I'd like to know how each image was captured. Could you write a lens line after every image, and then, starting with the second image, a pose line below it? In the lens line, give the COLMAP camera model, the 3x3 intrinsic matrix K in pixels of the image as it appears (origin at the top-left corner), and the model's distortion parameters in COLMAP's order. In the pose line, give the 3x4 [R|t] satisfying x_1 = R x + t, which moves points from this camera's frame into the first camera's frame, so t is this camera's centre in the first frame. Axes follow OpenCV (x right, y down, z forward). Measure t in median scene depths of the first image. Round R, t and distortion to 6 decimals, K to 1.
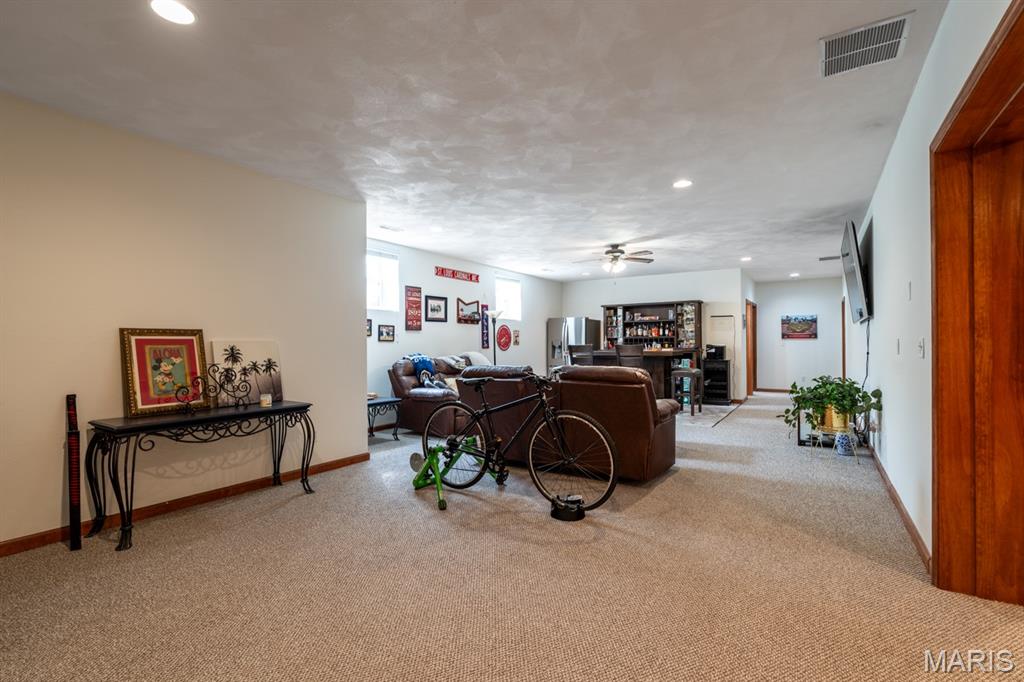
lens RADIAL K [[470.2, 0, 512.0], [0, 470.2, 341.0], [0, 0, 1]] dist [-0.001684, 0.000151]
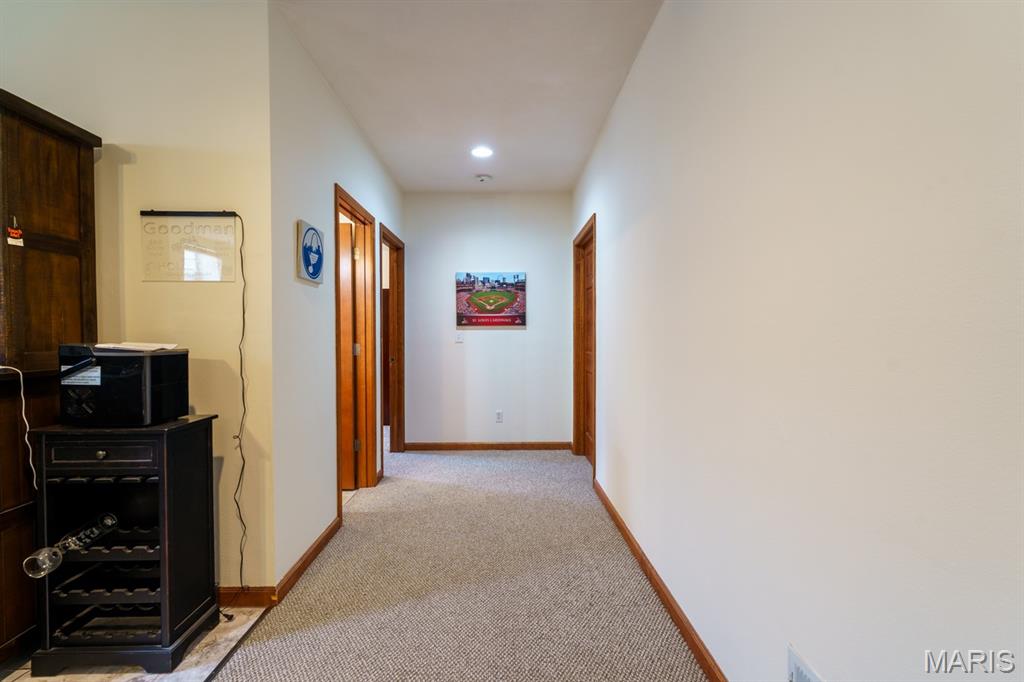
lens RADIAL K [[469.2, 0, 512.0], [0, 469.2, 346.8], [0, 0, 1]] dist [-0.000166, 0.000290]
pose [[0.829982, -0.011478, 0.557672, 0.516536], [-0.005215, 0.999585, 0.028336, 0.002578], [-0.557765, -0.026426, 0.829578, 0.844374]]
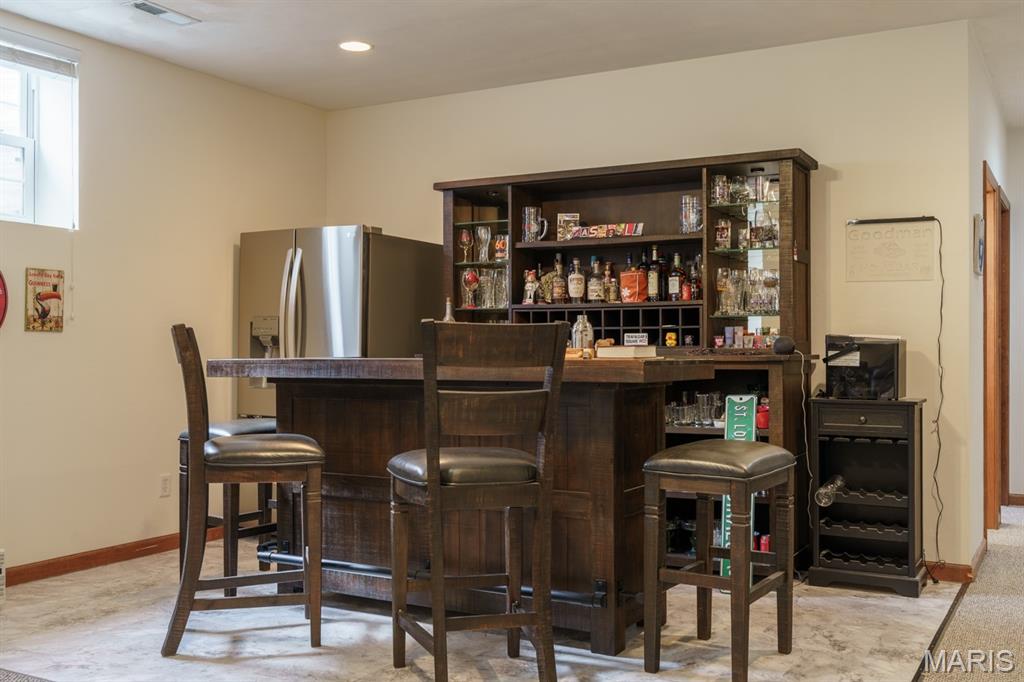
lens RADIAL K [[1011.9, 0, 512.0], [0, 1011.9, 341.0], [0, 0, 1]] dist [0.001811, 0.005677]
pose [[0.998332, 0.008012, 0.057175, 0.252853], [-0.007987, 0.999968, -0.000663, 0.013833], [-0.057179, 0.000205, 0.998364, 0.557517]]
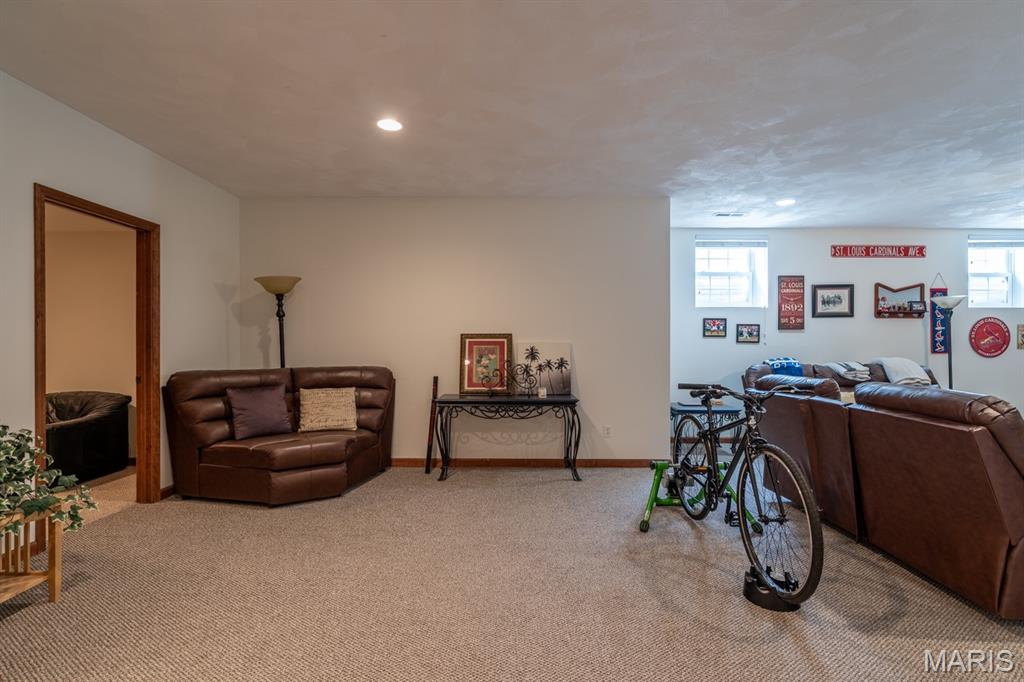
lens RADIAL K [[479.4, 0, 513.8], [0, 479.4, 346.2], [0, 0, 1]] dist [-0.001459, 0.000308]
pose [[0.540885, 0.008843, -0.841050, 0.201720], [-0.000203, 0.999946, 0.010383, -0.001550], [0.841096, -0.005446, 0.540858, 0.125052]]
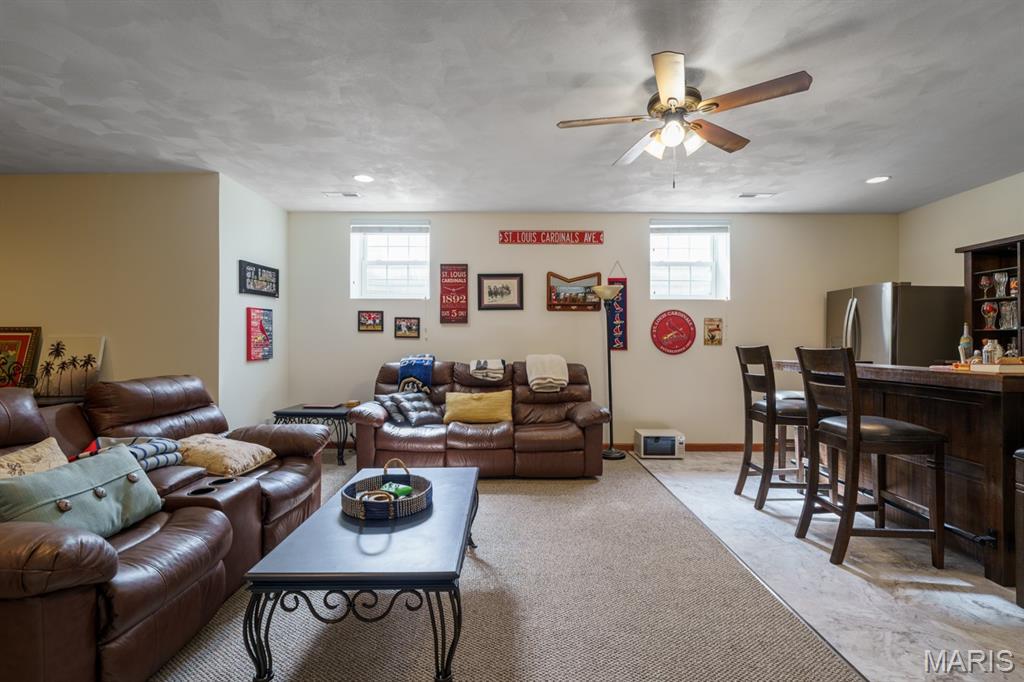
lens RADIAL K [[465.8, 0, 512.2], [0, 465.8, 339.4], [0, 0, 1]] dist [-0.003242, 0.000148]
pose [[0.539847, 0.003857, -0.841754, 0.400092], [-0.001349, 0.999992, 0.003716, 0.000210], [0.841762, -0.000870, 0.539848, 0.593987]]
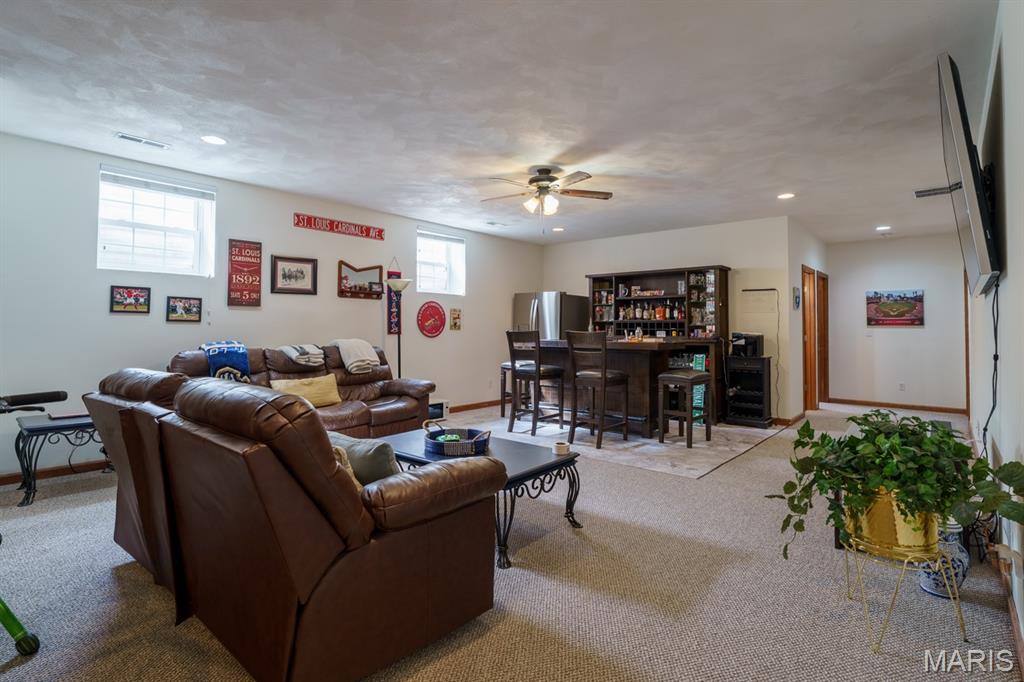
lens RADIAL K [[508.2, 0, 514.6], [0, 508.2, 313.6], [0, 0, 1]] dist [-0.004979, 0.000901]
pose [[0.991025, 0.008045, -0.133436, 0.234380], [-0.011129, 0.999687, -0.022385, 0.000090], [0.133214, 0.023669, 0.990805, 0.293080]]
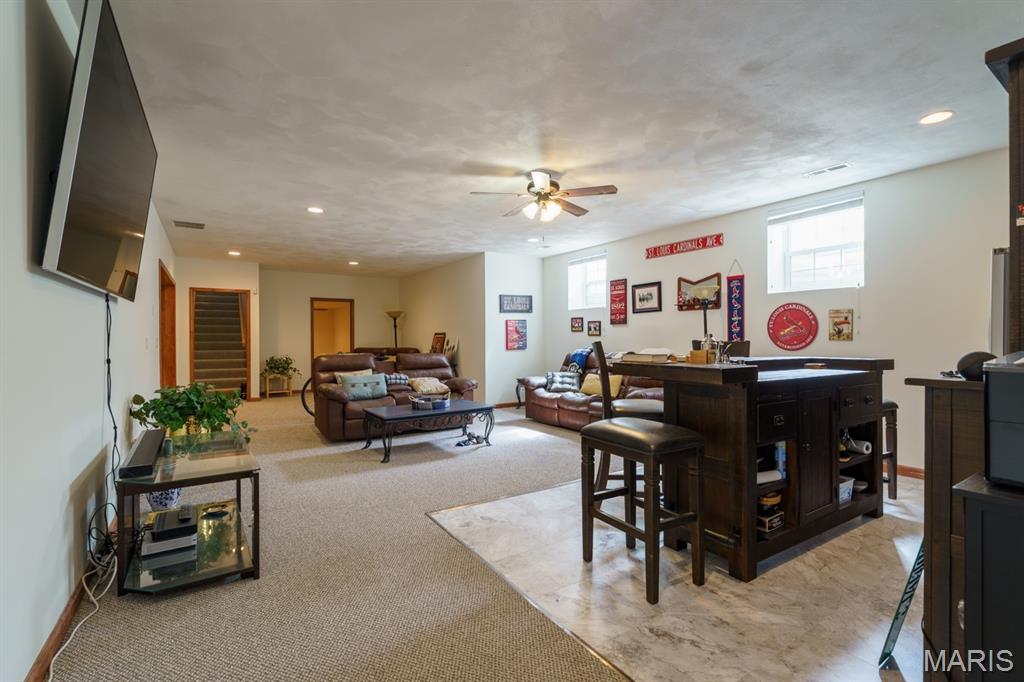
lens RADIAL K [[465.8, 0, 512.2], [0, 465.8, 339.4], [0, 0, 1]] dist [-0.003242, 0.000148]
pose [[-0.404203, 0.008963, -0.914626, 0.673708], [0.010395, 0.999932, 0.005205, 0.001627], [0.914610, -0.007404, -0.404269, 1.038452]]
